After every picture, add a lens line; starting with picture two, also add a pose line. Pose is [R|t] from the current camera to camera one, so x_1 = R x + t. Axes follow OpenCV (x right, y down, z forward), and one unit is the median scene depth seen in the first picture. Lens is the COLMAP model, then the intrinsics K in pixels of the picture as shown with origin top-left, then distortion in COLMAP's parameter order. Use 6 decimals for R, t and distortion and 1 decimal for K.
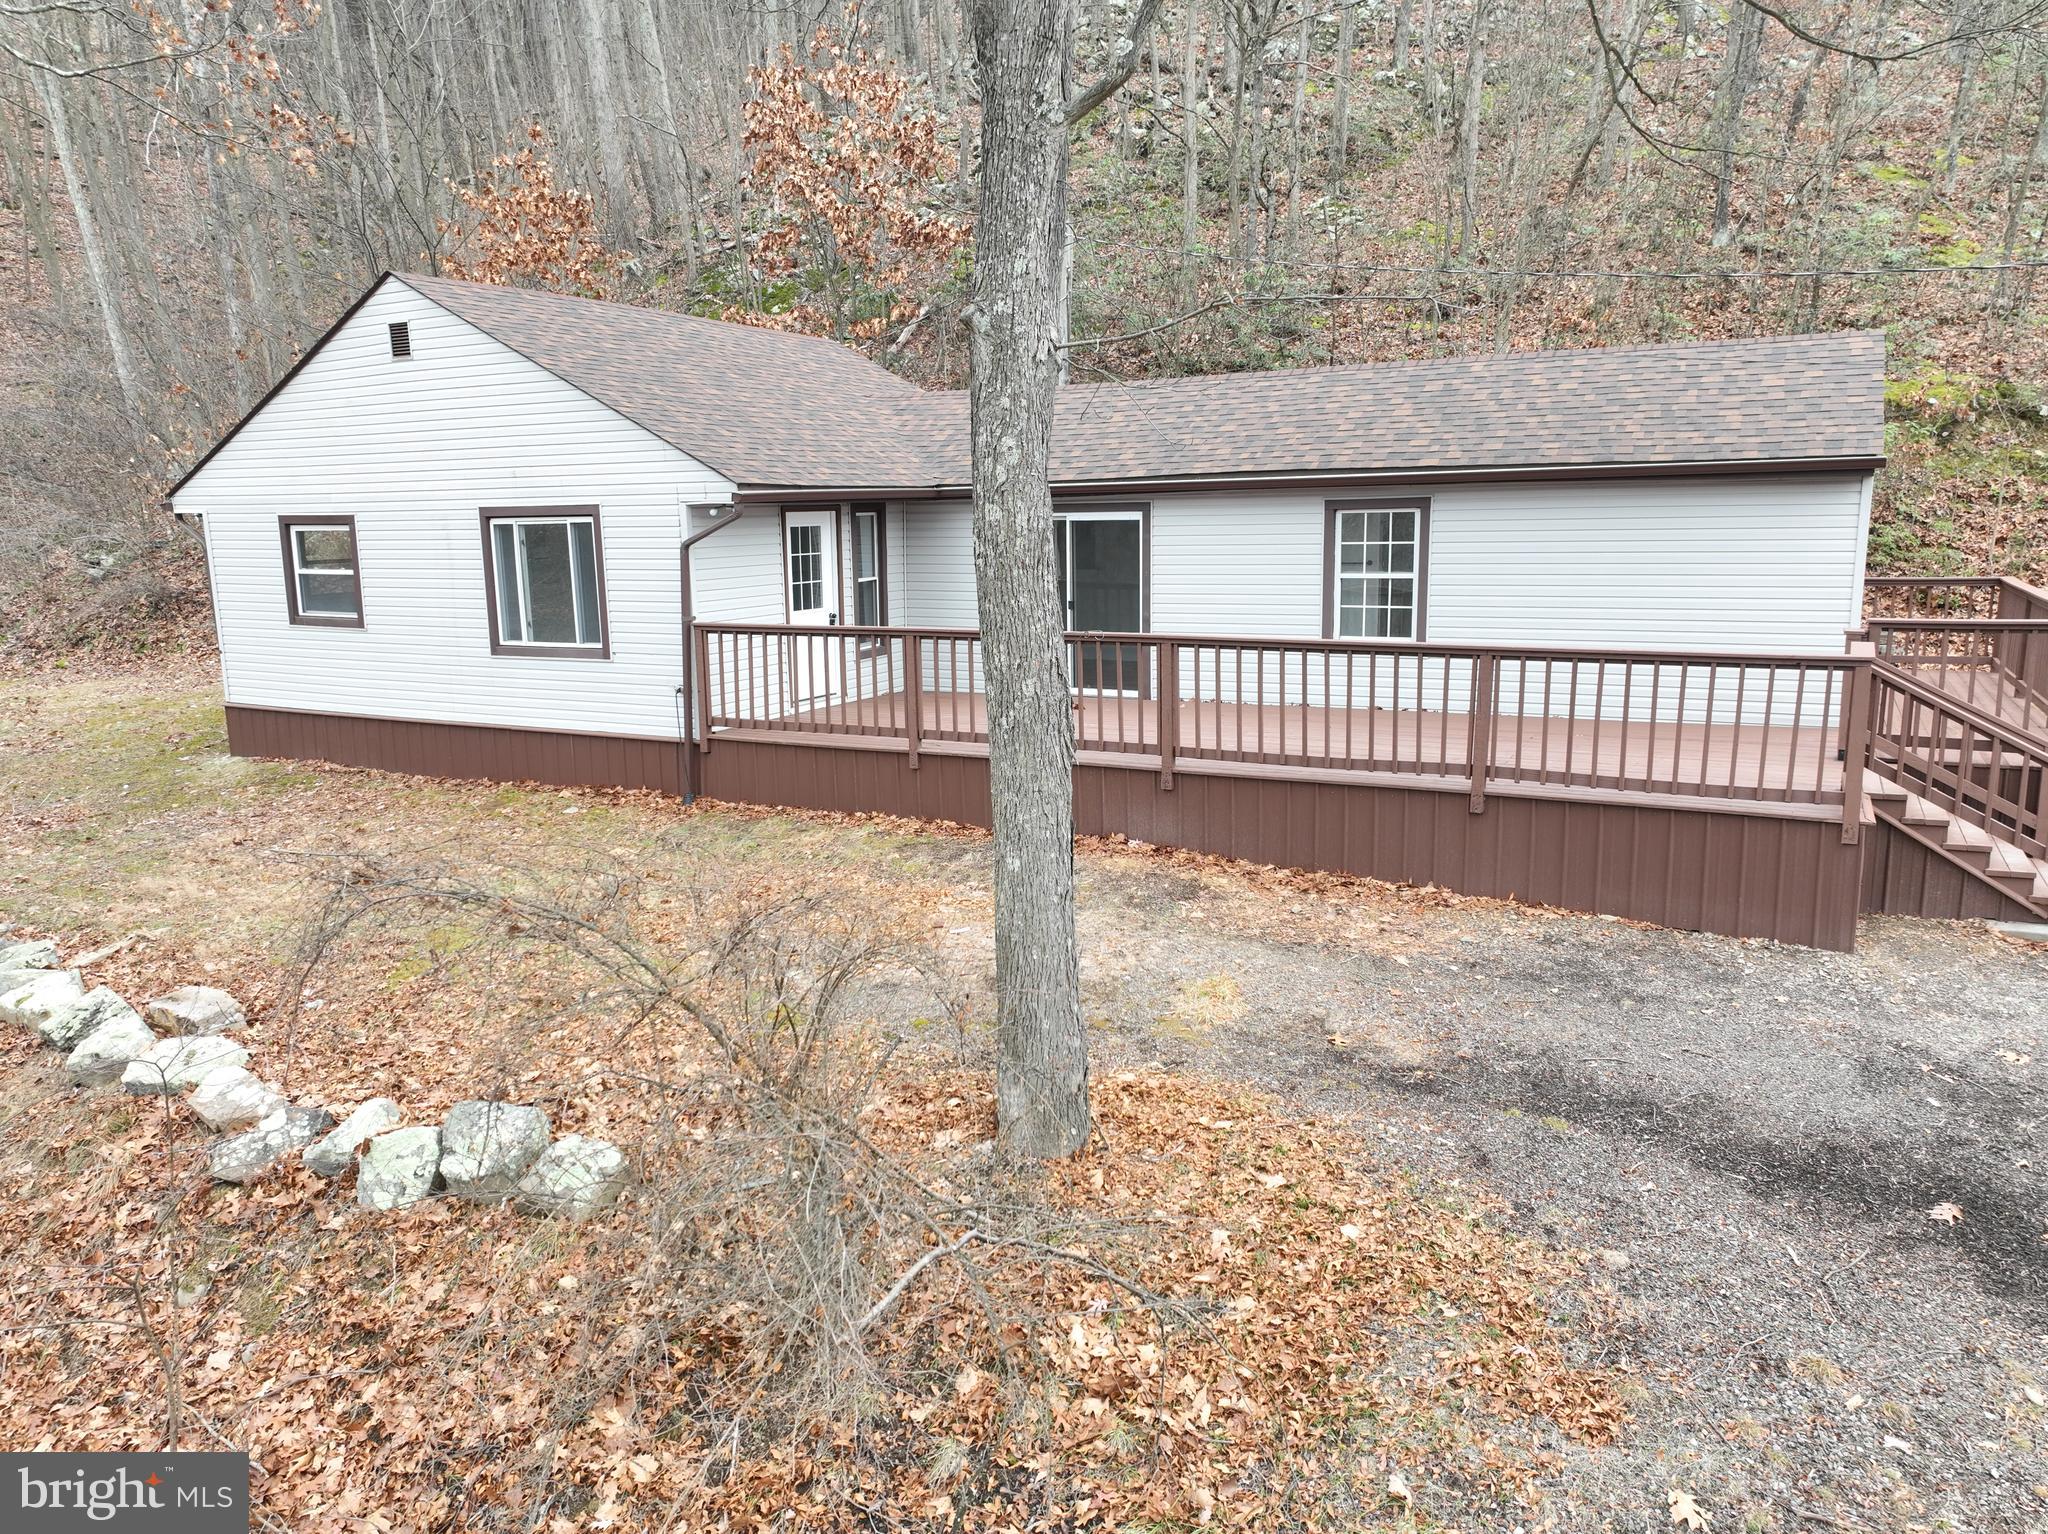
lens RADIAL K [[1435.3, 0, 1038.5], [0, 1435.3, 766.9], [0, 0, 1]] dist [0.002590, 0.006040]
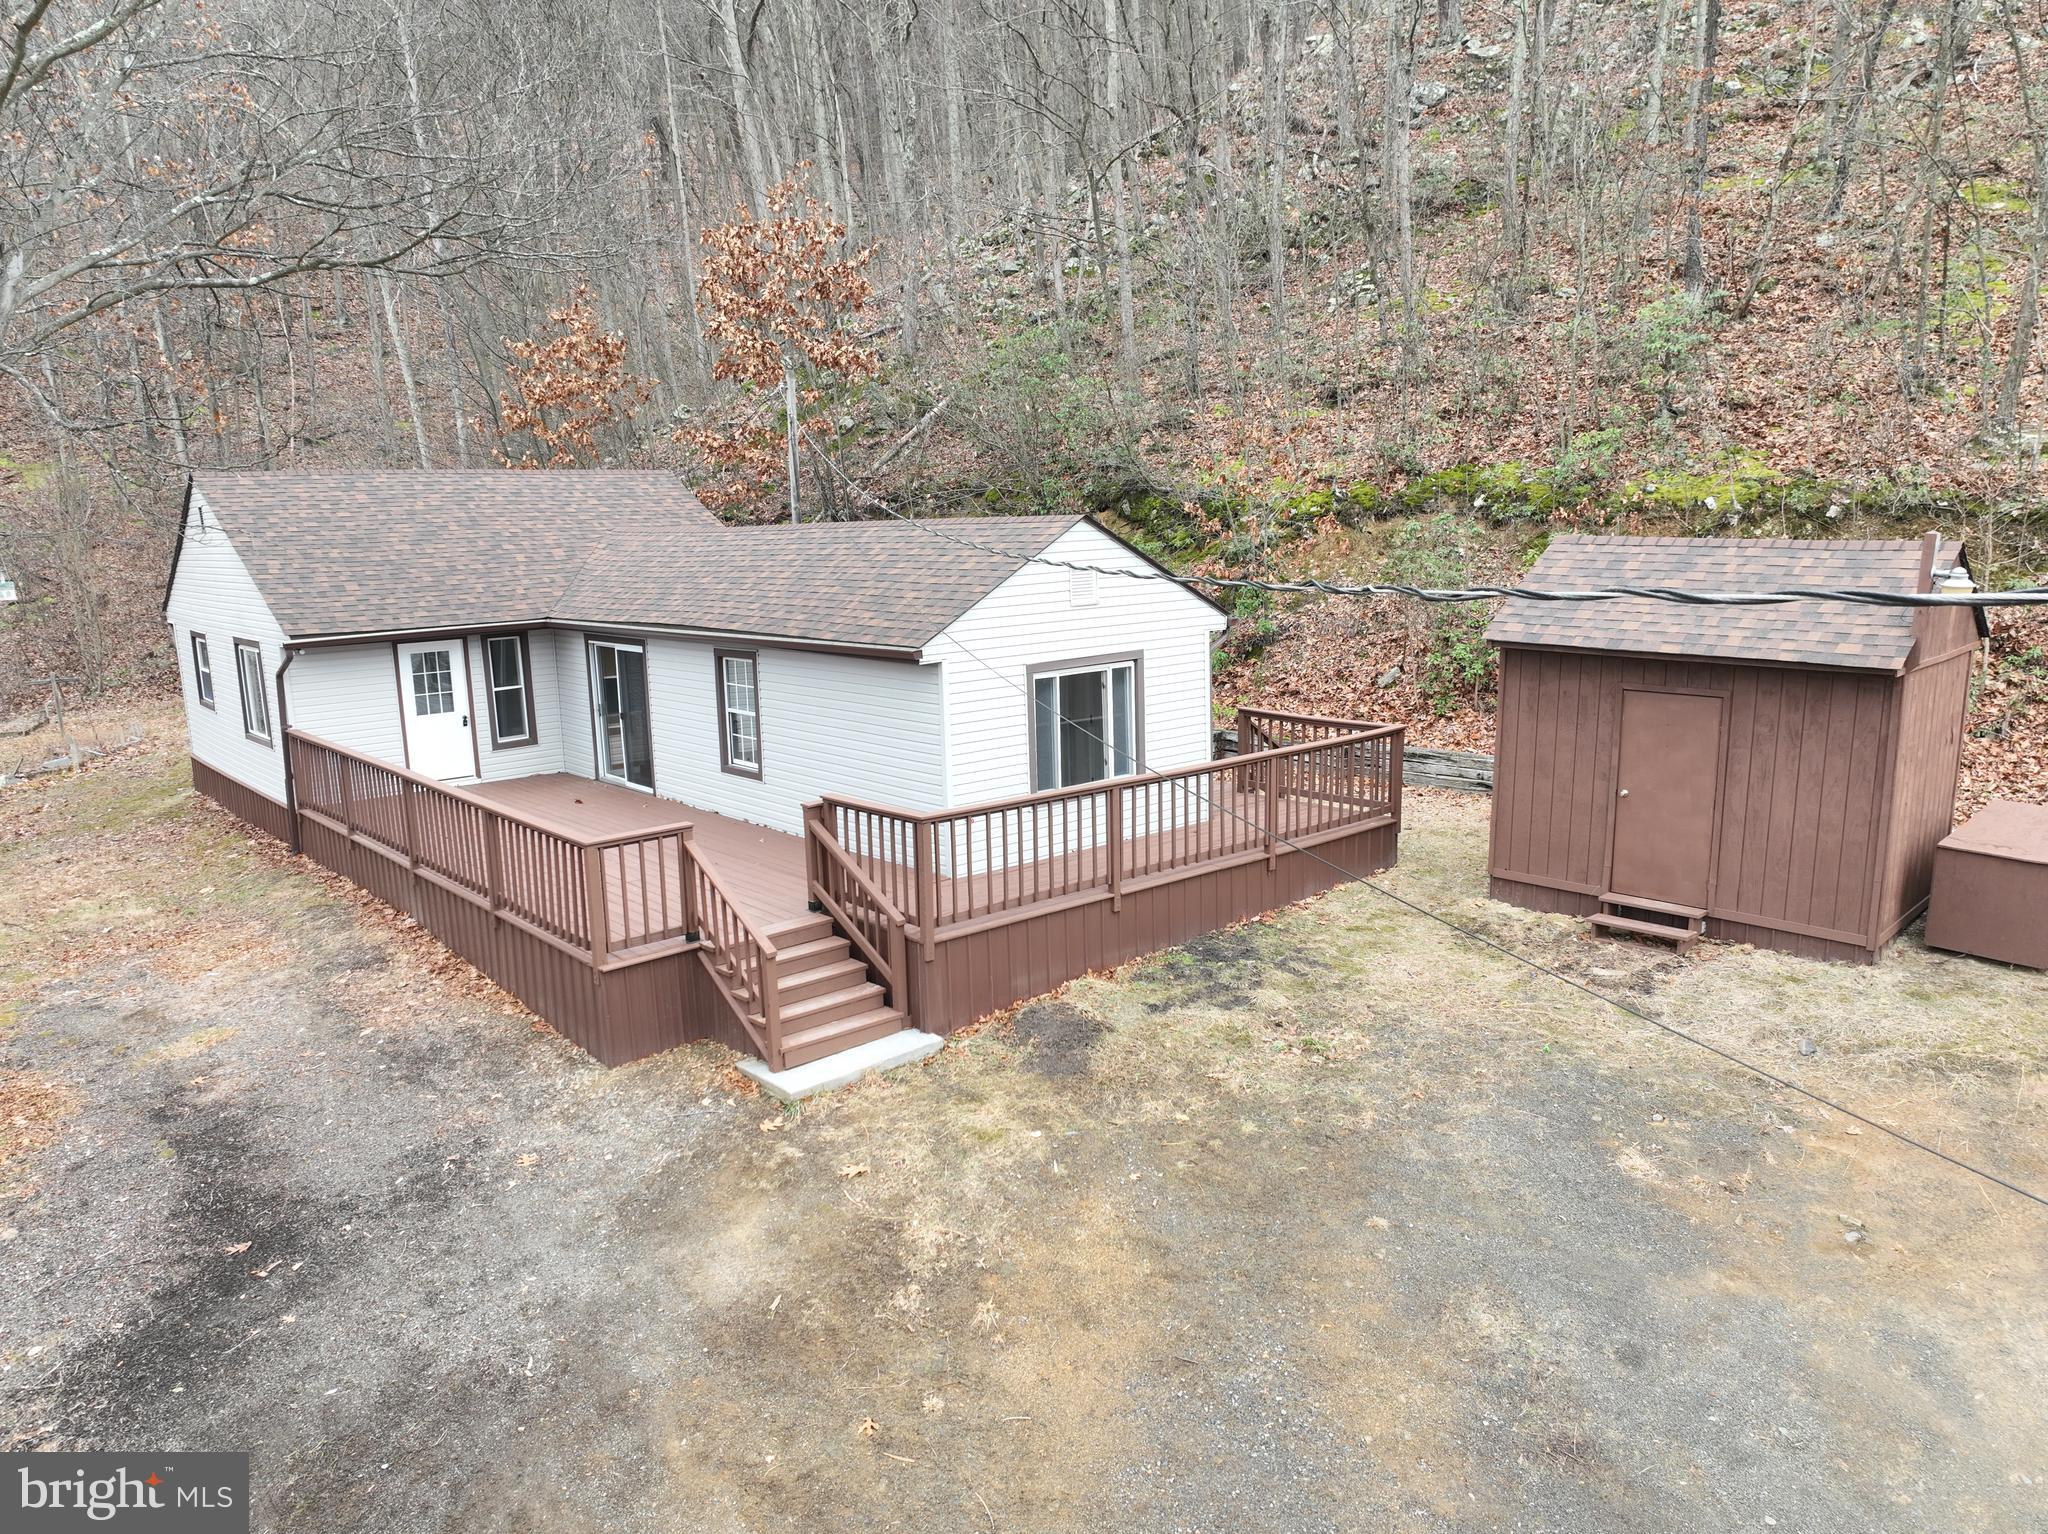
lens RADIAL K [[1435.3, 0, 1038.5], [0, 1435.3, 766.9], [0, 0, 1]] dist [0.002590, 0.006040]
pose [[0.927612, 0.054786, -0.369505, 0.943880], [-0.052079, 0.998493, 0.017305, -0.124431], [0.369897, 0.003191, 0.929067, -0.034590]]
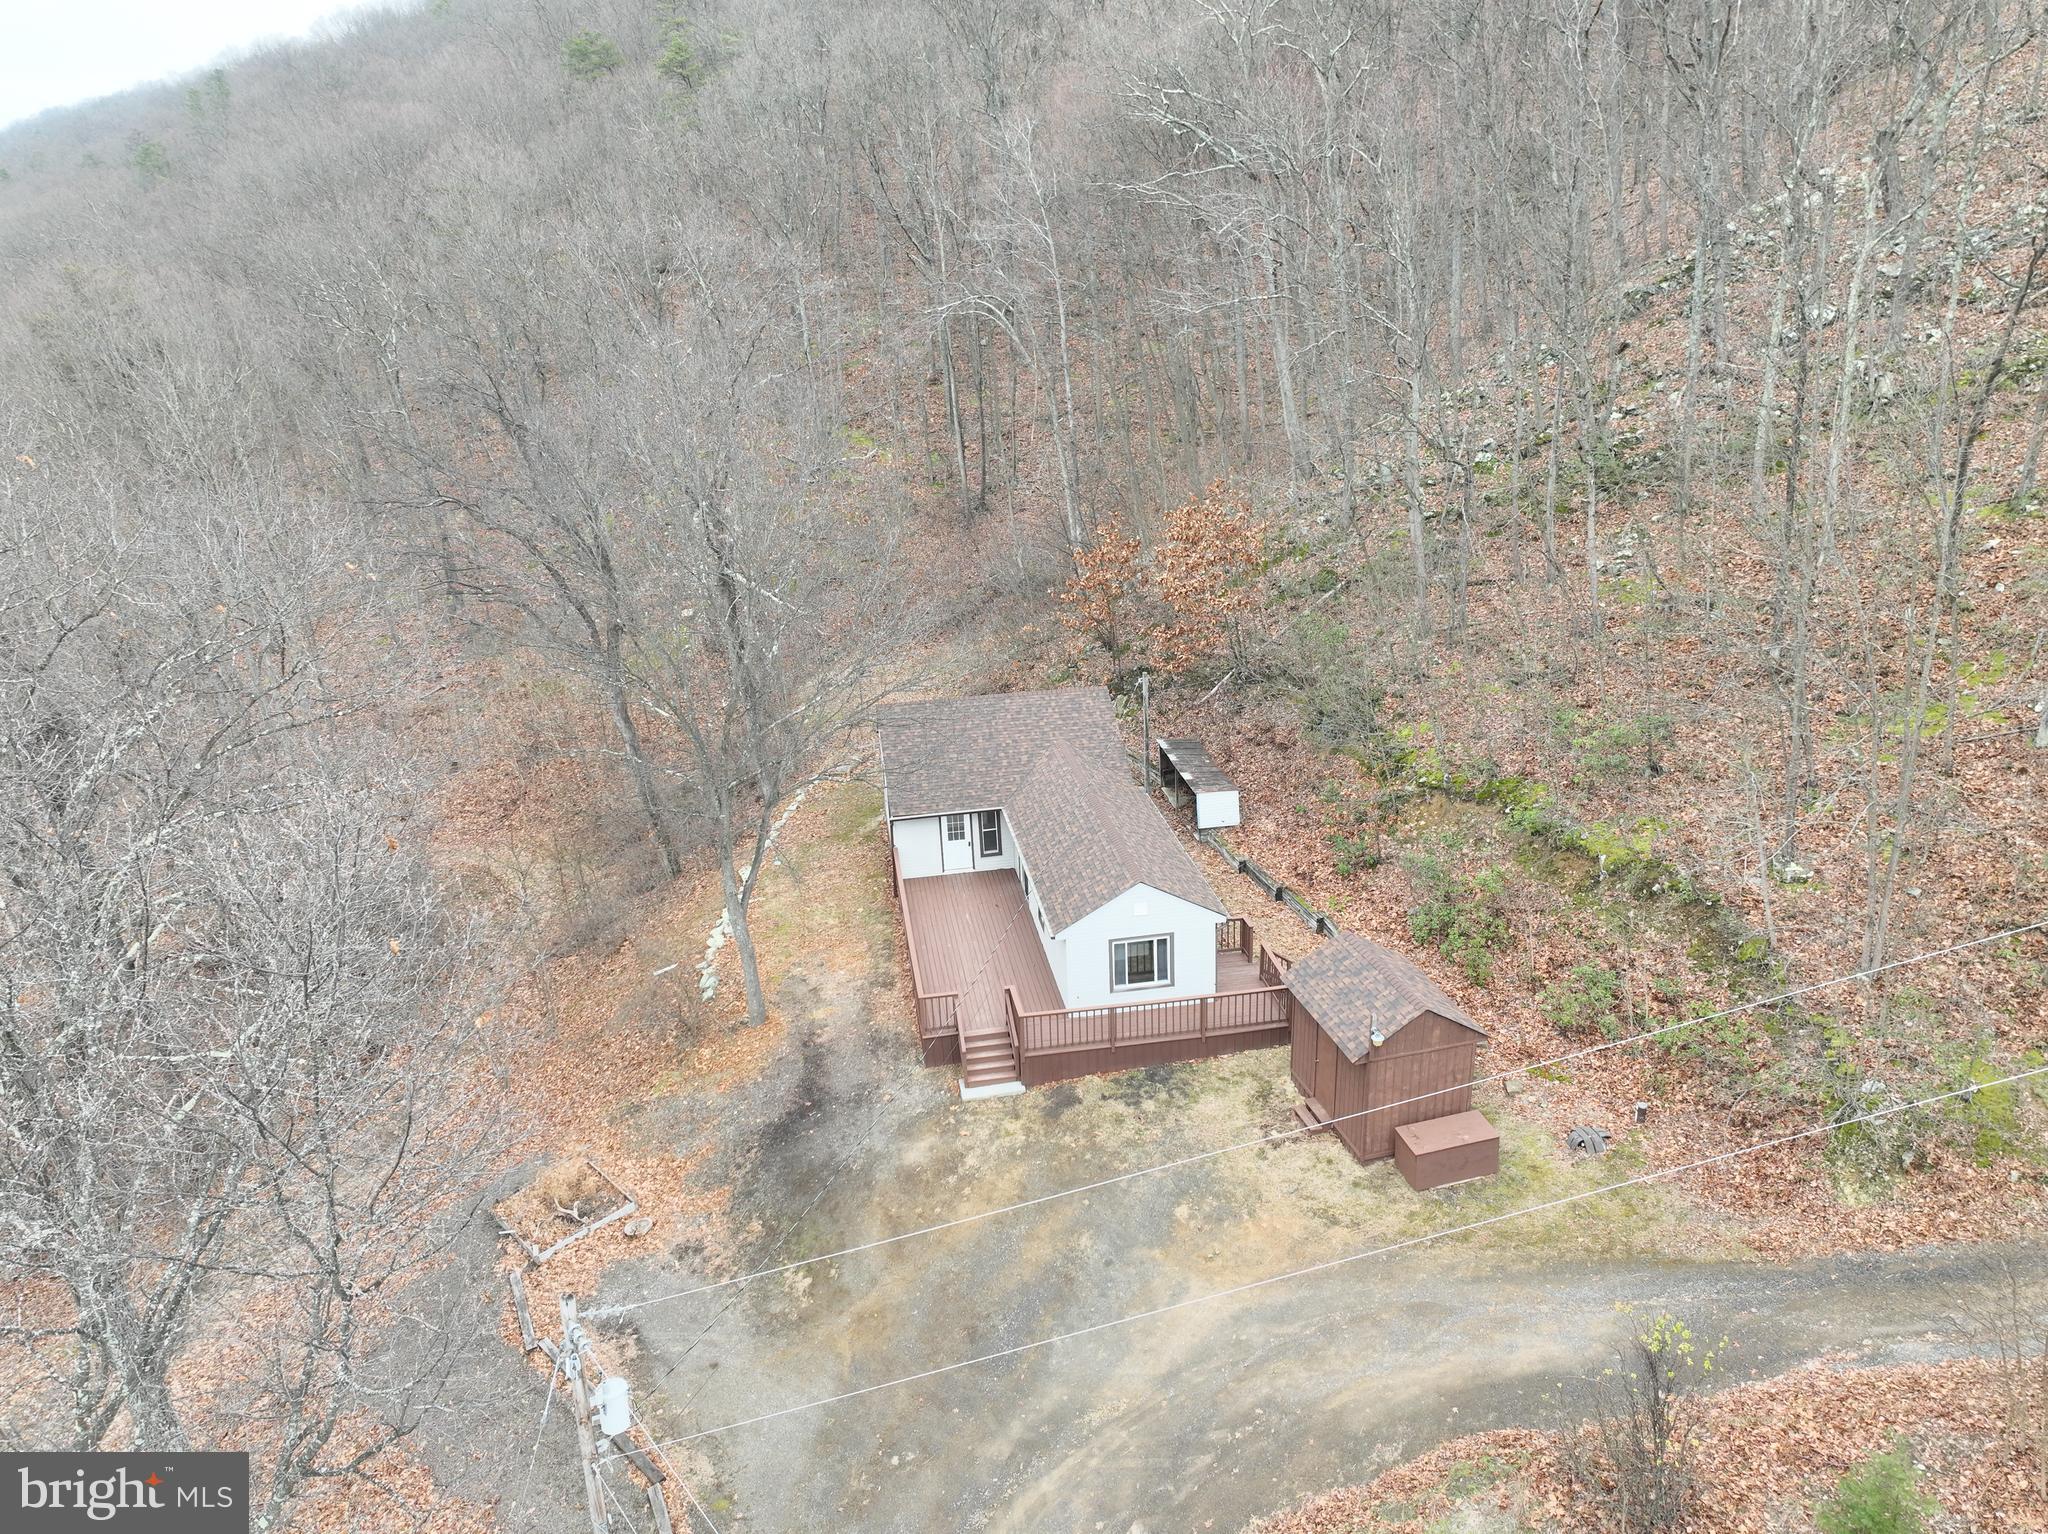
lens RADIAL K [[1435.3, 0, 1038.5], [0, 1435.3, 766.9], [0, 0, 1]] dist [0.002590, 0.006040]
pose [[0.600234, 0.261610, -0.755830, 2.311458], [-0.112888, 0.963245, 0.243752, -1.081096], [0.791818, -0.060984, 0.607705, -0.686008]]
